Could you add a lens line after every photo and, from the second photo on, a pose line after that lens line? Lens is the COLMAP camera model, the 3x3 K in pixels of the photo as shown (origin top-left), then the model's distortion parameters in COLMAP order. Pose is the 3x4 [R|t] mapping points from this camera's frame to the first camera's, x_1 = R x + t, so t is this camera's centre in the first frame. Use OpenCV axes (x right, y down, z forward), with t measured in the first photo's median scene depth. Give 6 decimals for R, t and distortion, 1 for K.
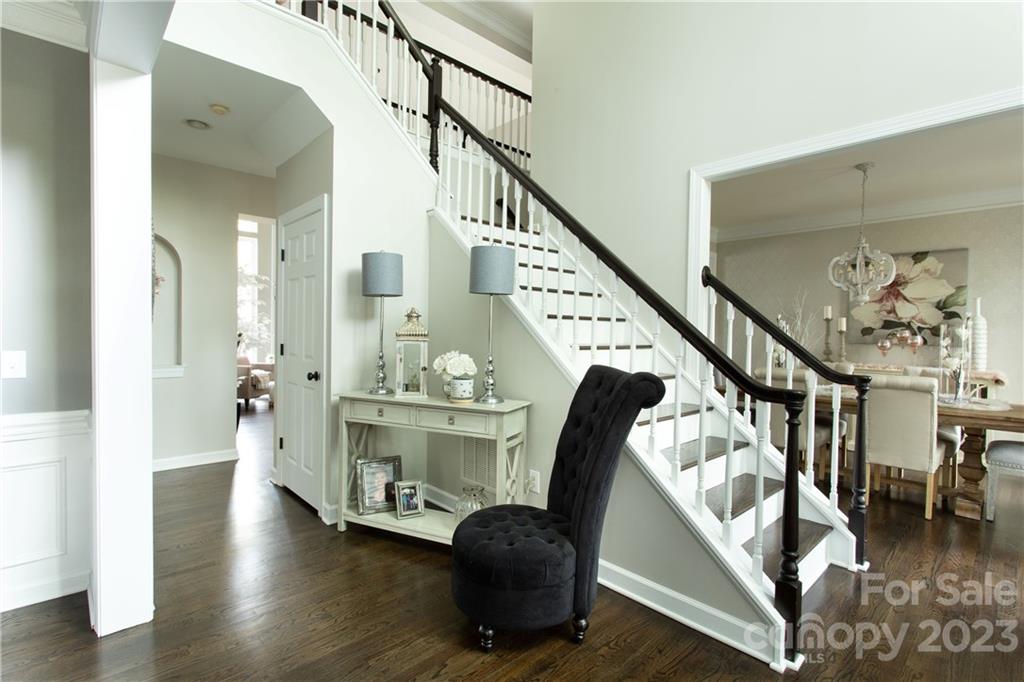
lens RADIAL K [[485.1, 0, 509.3], [0, 485.1, 342.5], [0, 0, 1]] dist [0.004105, -0.000265]
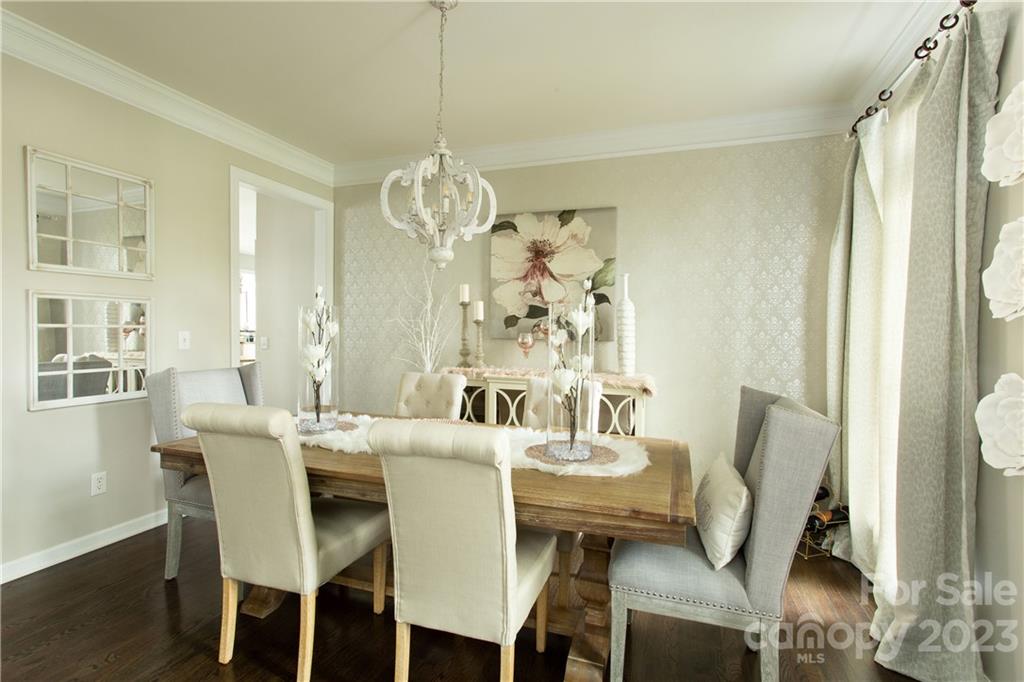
lens RADIAL K [[485.1, 0, 509.3], [0, 485.1, 342.5], [0, 0, 1]] dist [0.004105, -0.000265]
pose [[0.889412, -0.017449, 0.456774, 0.439860], [0.012259, 0.999822, 0.014324, -0.002701], [-0.456943, -0.007141, 0.889467, 0.402682]]
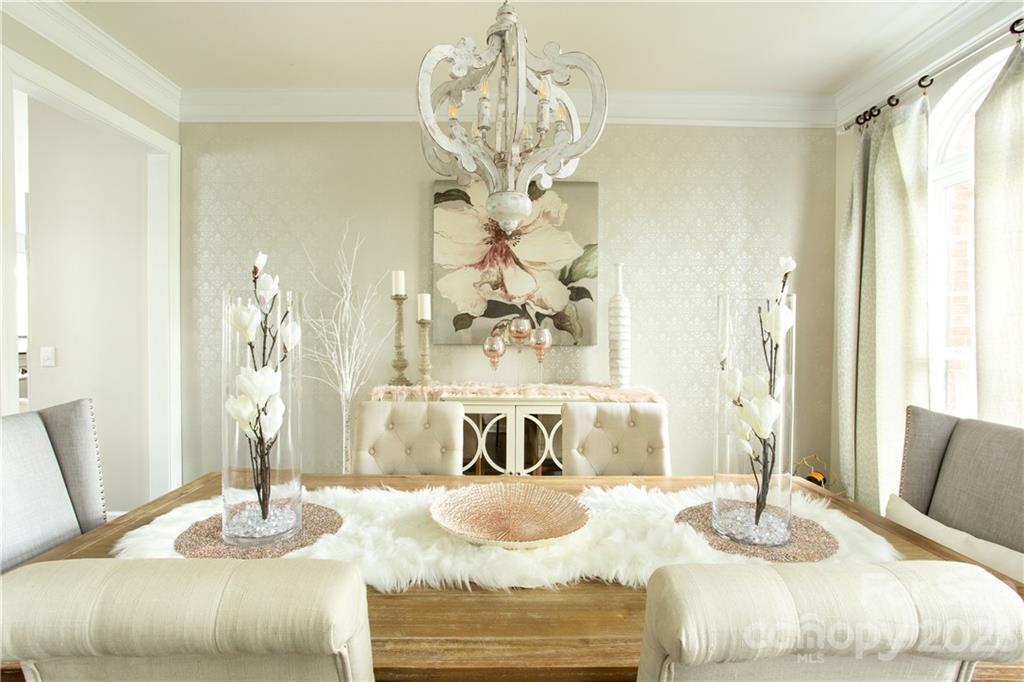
lens RADIAL K [[514.3, 0, 510.1], [0, 514.3, 339.2], [0, 0, 1]] dist [-0.027413, 0.001855]
pose [[0.680019, -0.011874, 0.733098, 0.384424], [0.021084, 0.999772, -0.003365, -0.000935], [-0.732891, 0.017745, 0.680114, 0.619528]]
